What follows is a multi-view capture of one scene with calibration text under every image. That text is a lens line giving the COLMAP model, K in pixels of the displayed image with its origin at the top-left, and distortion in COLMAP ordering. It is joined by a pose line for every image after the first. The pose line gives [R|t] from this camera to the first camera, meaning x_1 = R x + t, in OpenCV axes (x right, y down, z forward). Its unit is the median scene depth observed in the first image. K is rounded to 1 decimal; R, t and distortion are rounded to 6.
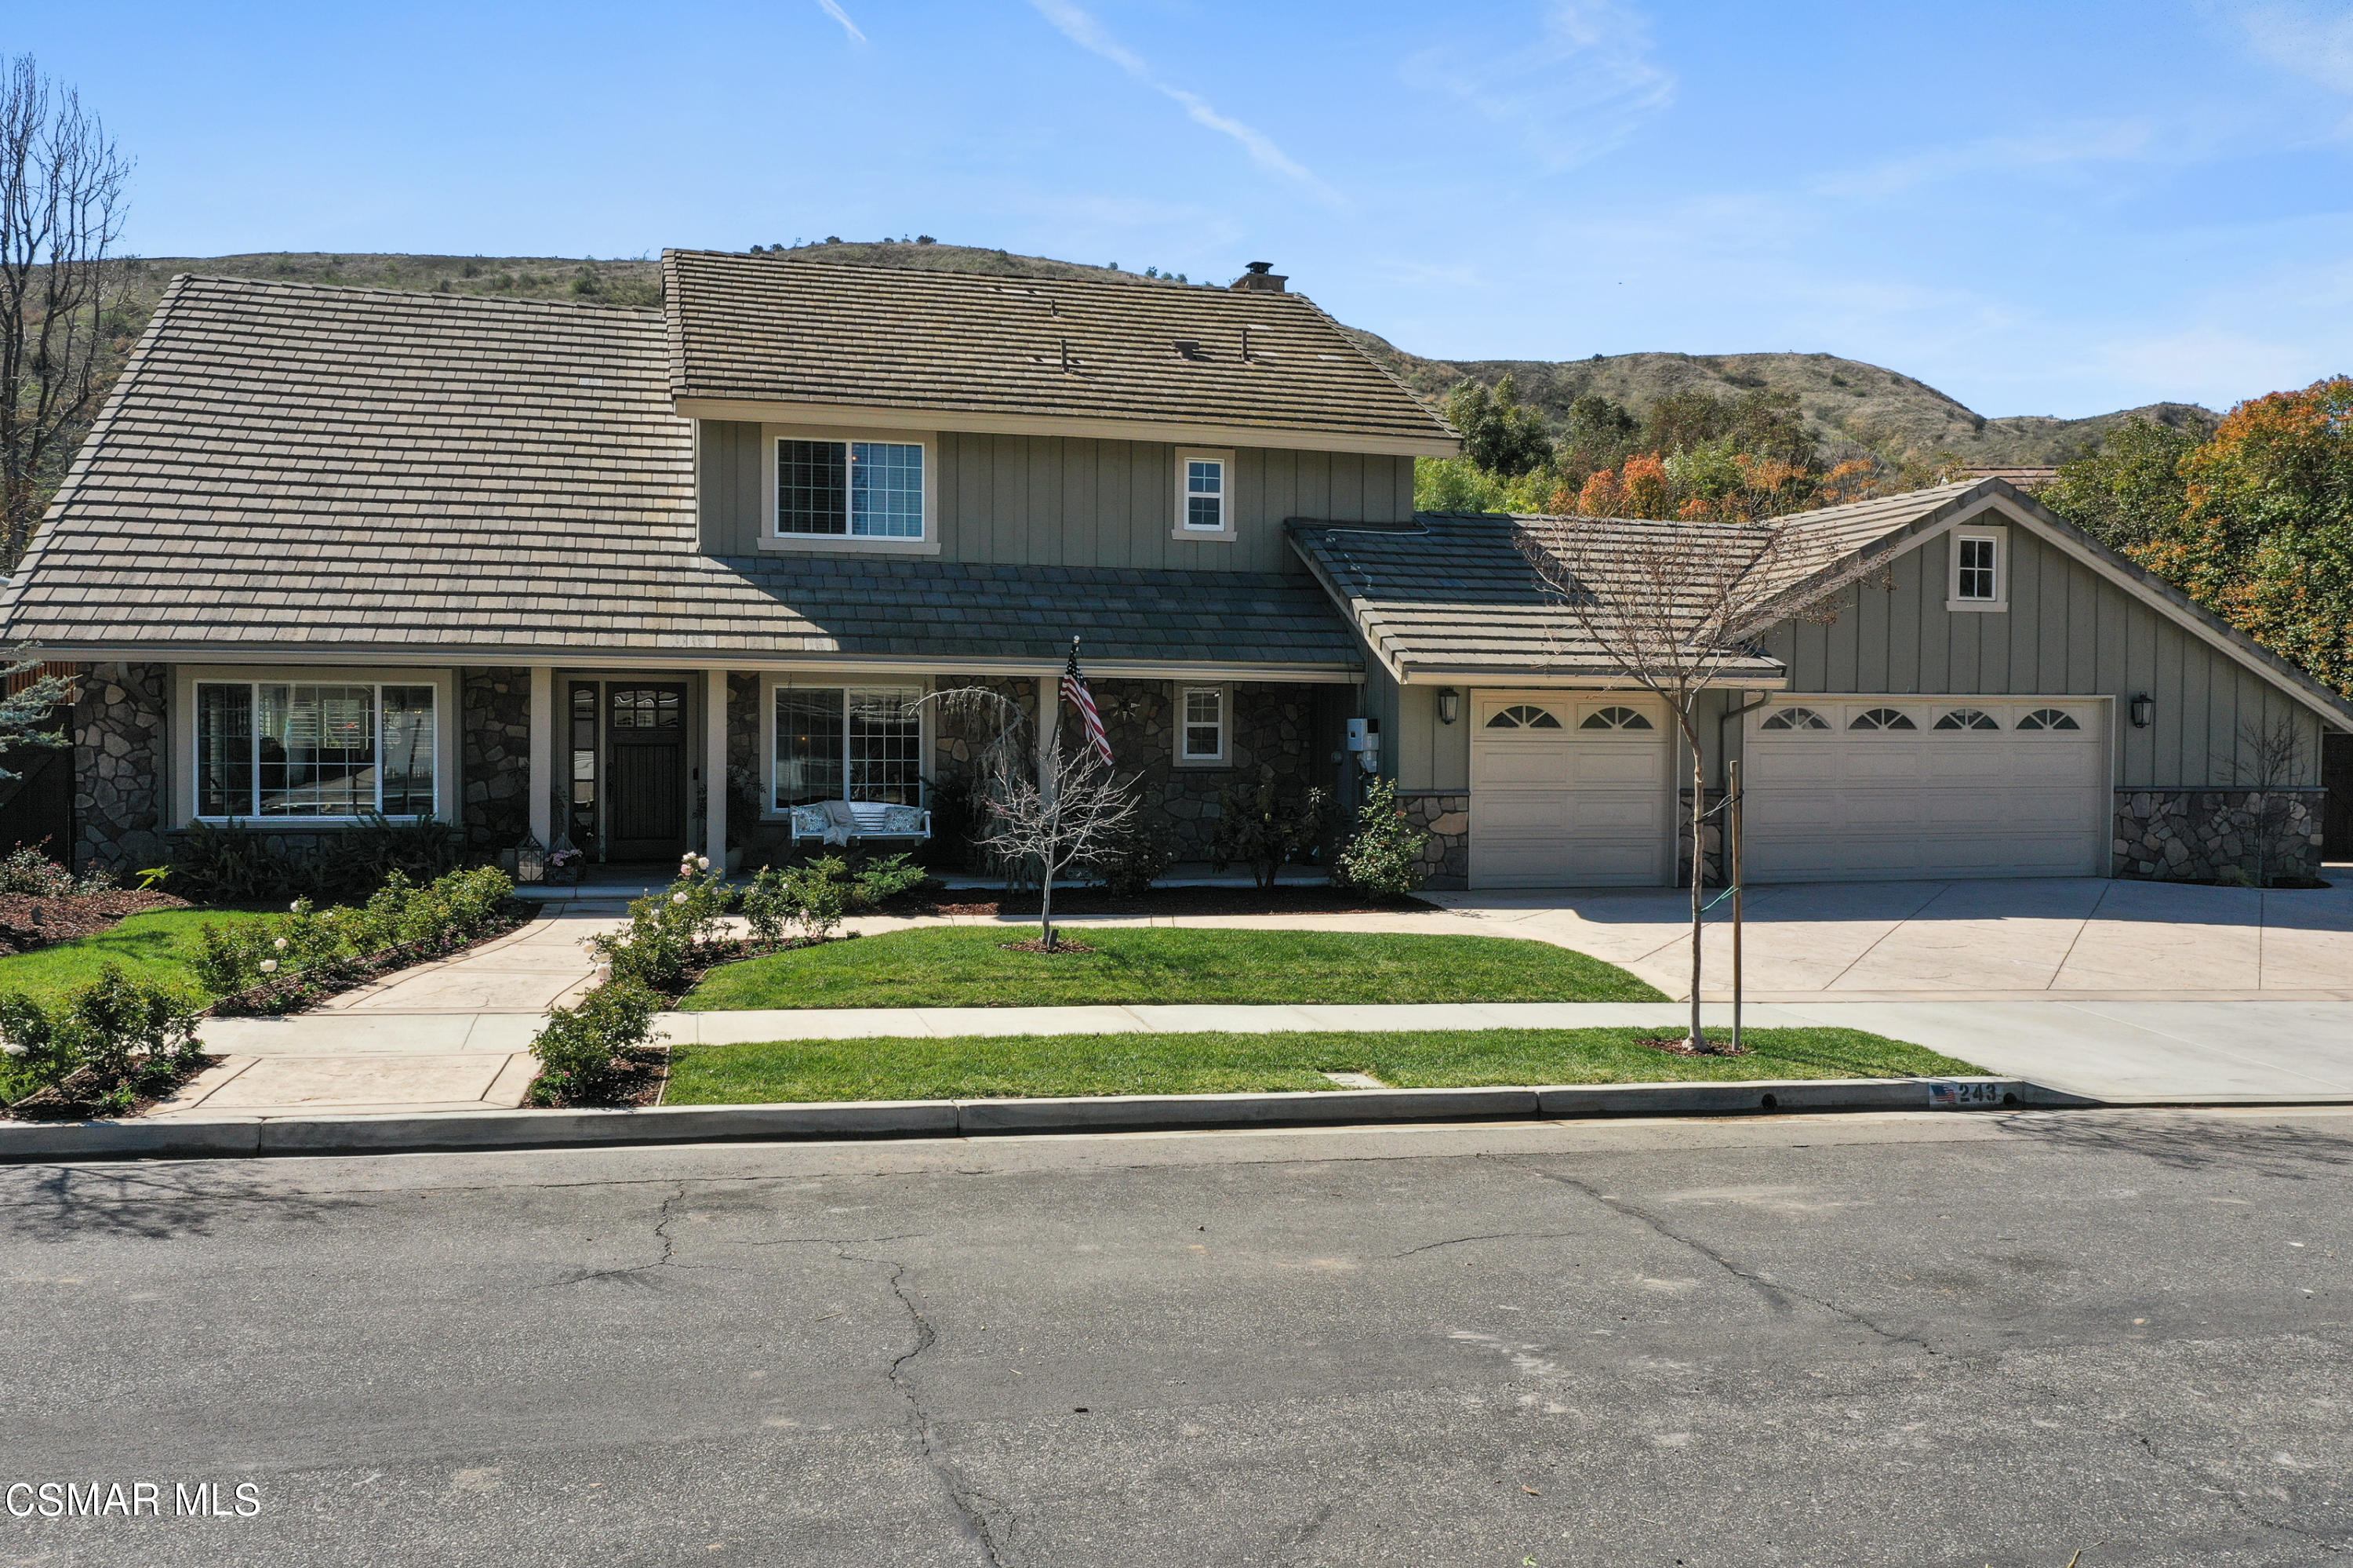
lens RADIAL K [[1881.7, 0, 1176.5], [0, 1881.7, 784.0], [0, 0, 1]] dist [0.017417, 0.007223]
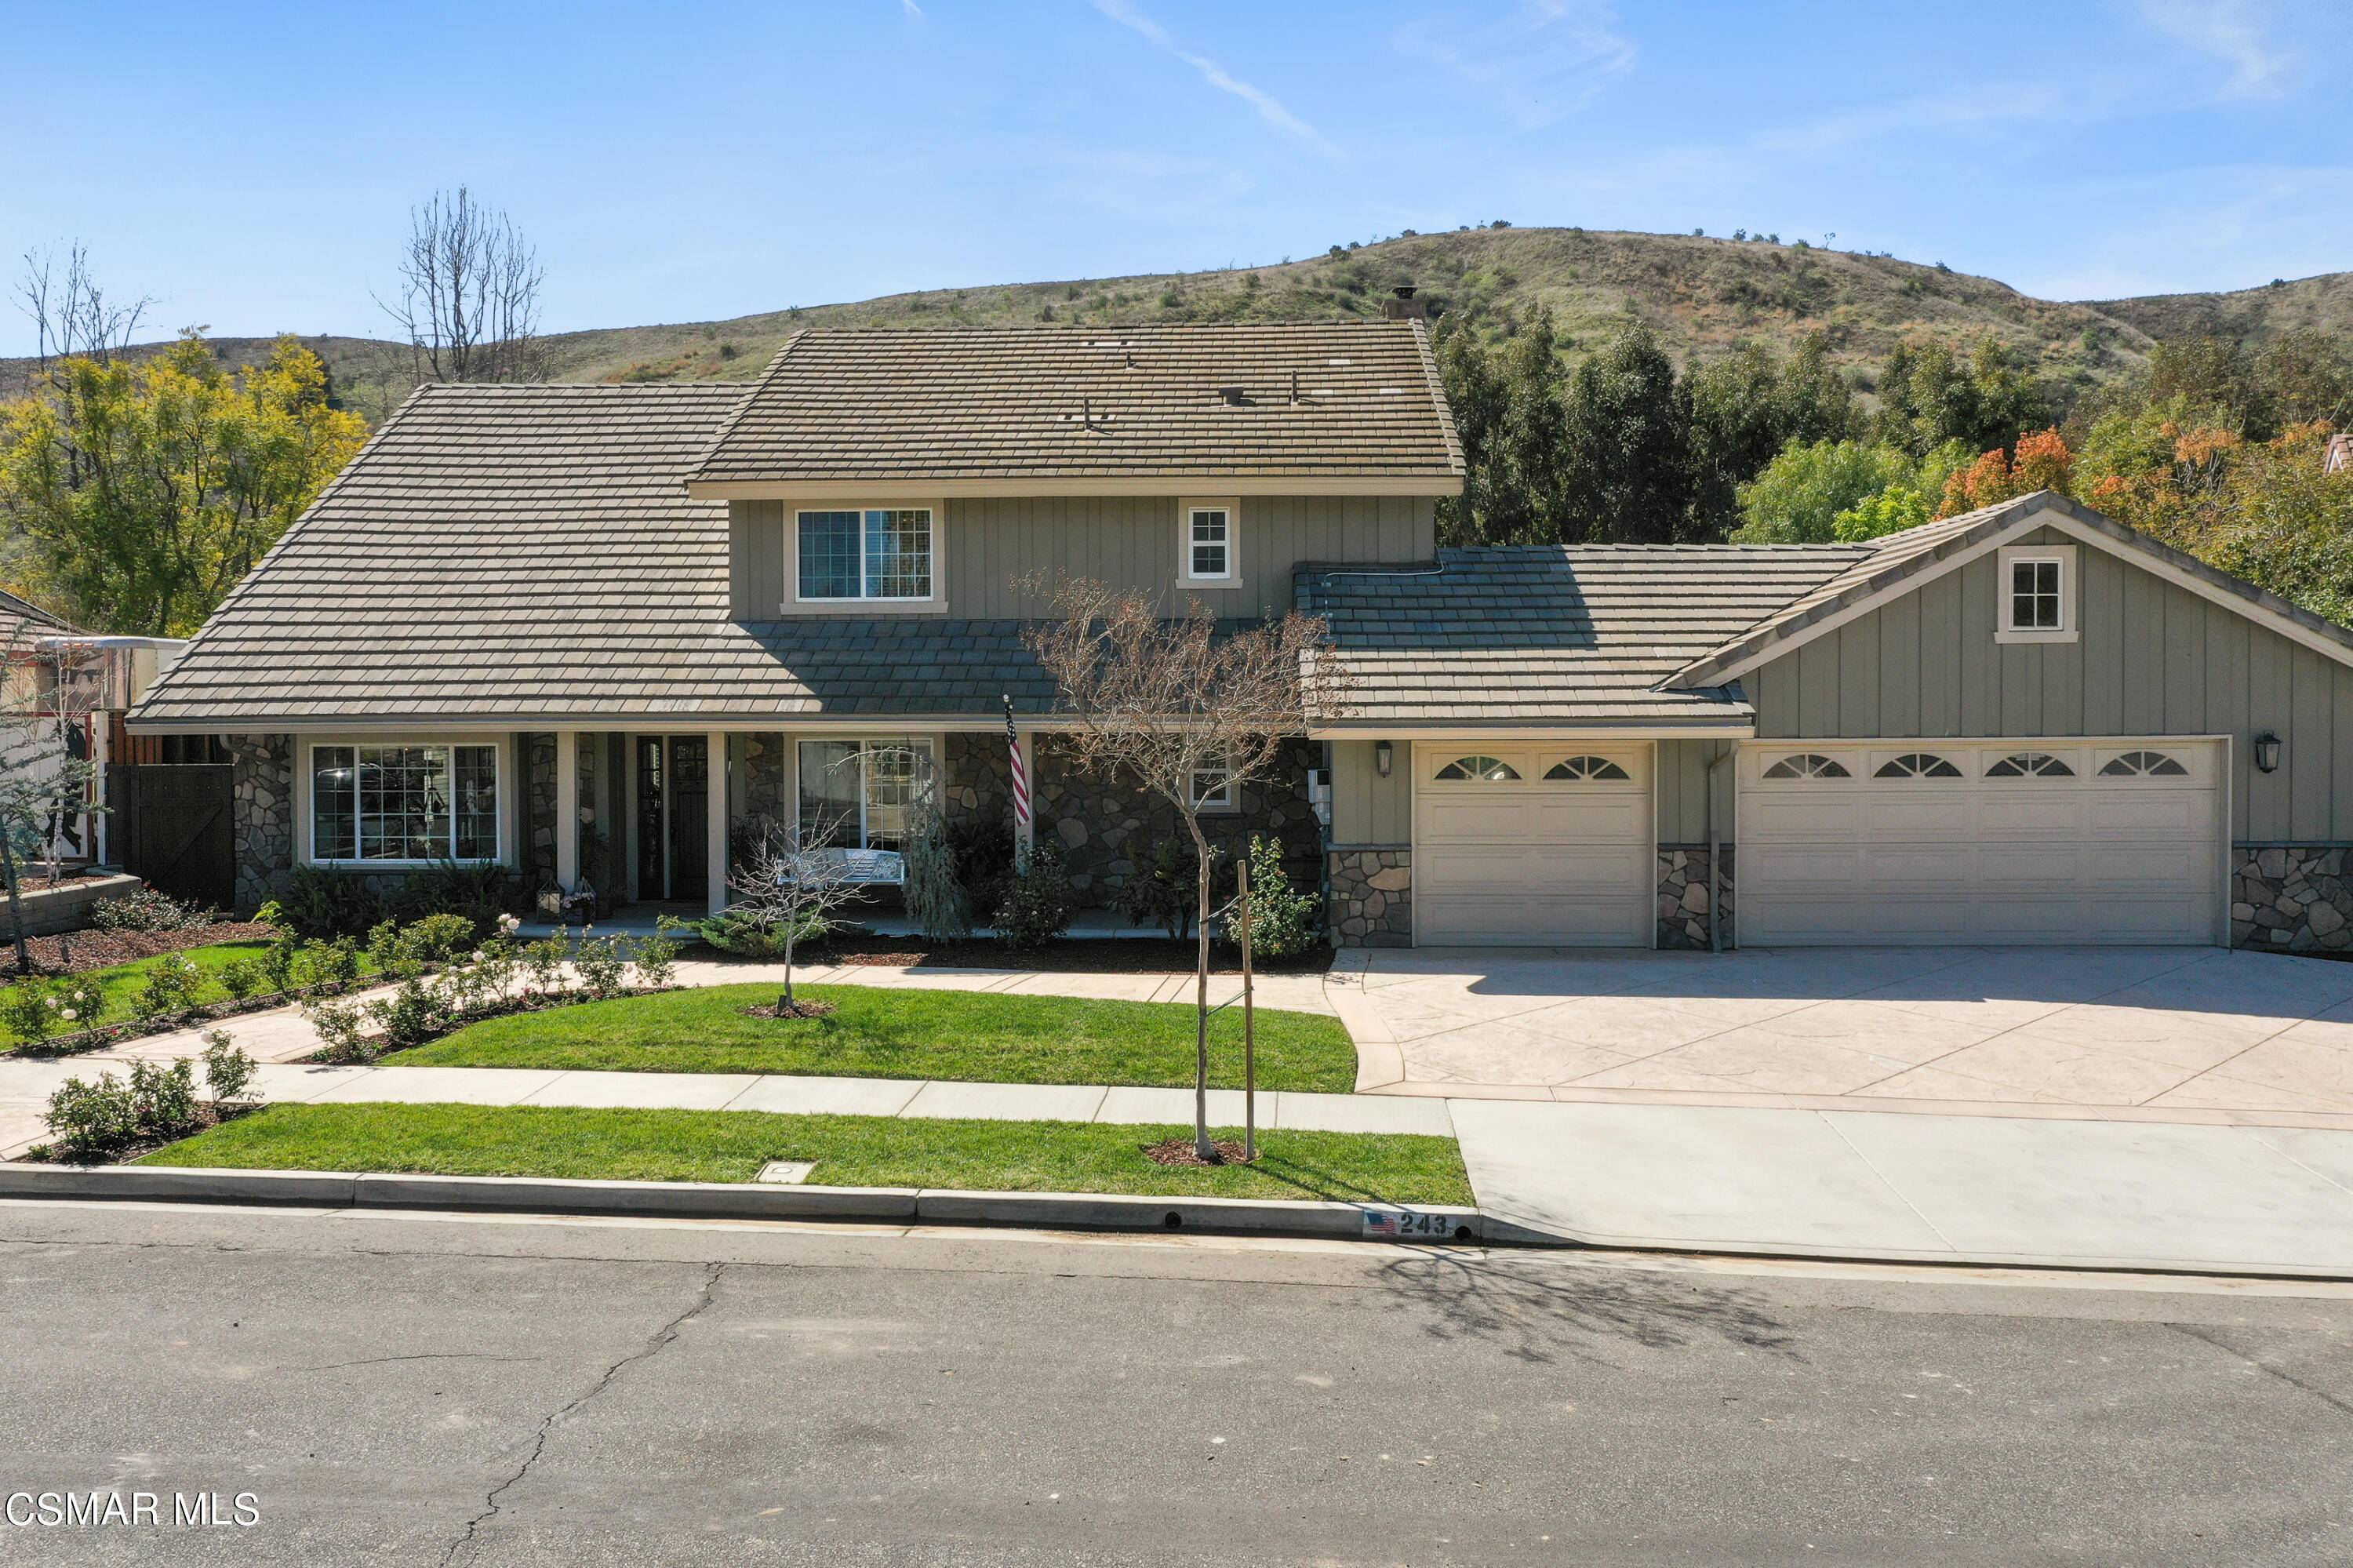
lens RADIAL K [[1883.4, 0, 1170.4], [0, 1883.4, 748.4], [0, 0, 1]] dist [0.014506, -0.003649]
pose [[0.949349, -0.004990, -0.314183, 0.325239], [0.001719, 0.999941, -0.010686, -0.034273], [0.314218, 0.009604, 0.949302, 0.036561]]
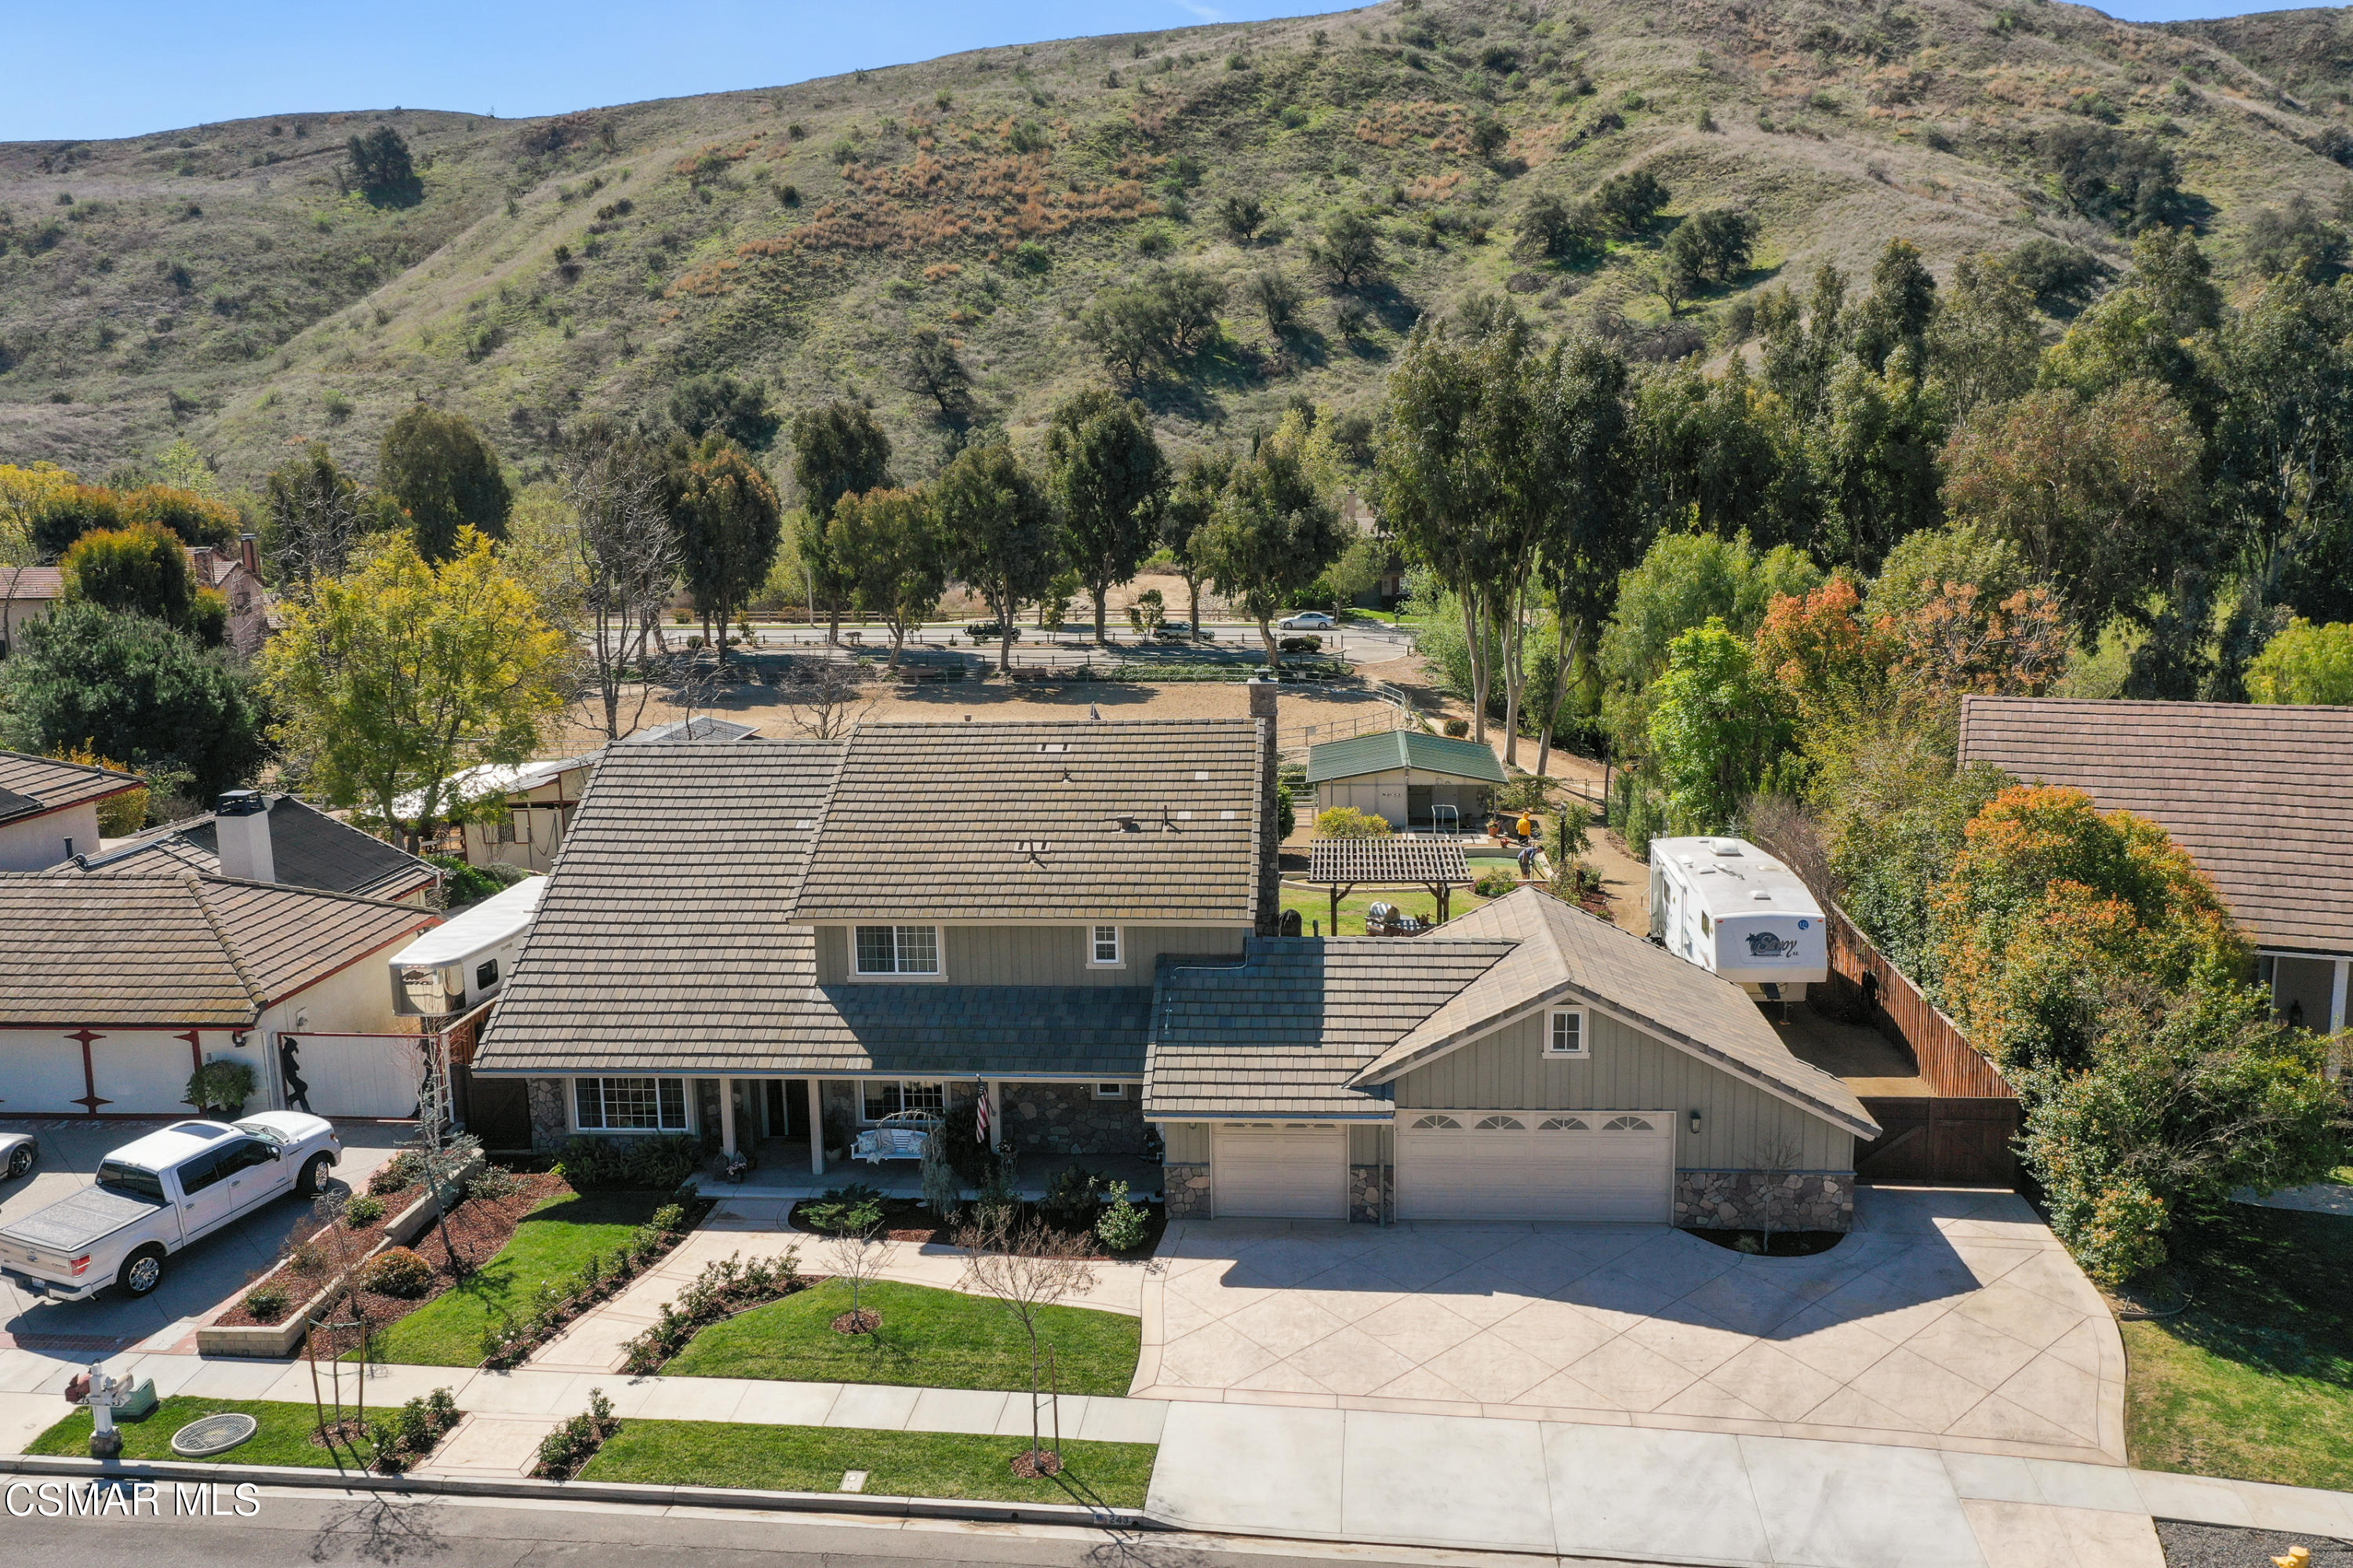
lens RADIAL K [[1859.9, 0, 1176.5], [0, 1859.9, 784.0], [0, 0, 1]] dist [0.012132, 0.007984]
pose [[0.935326, 0.038024, -0.351738, 0.667699], [0.017712, 0.987928, 0.153898, -0.562892], [0.353344, -0.150174, 0.923361, -0.480797]]
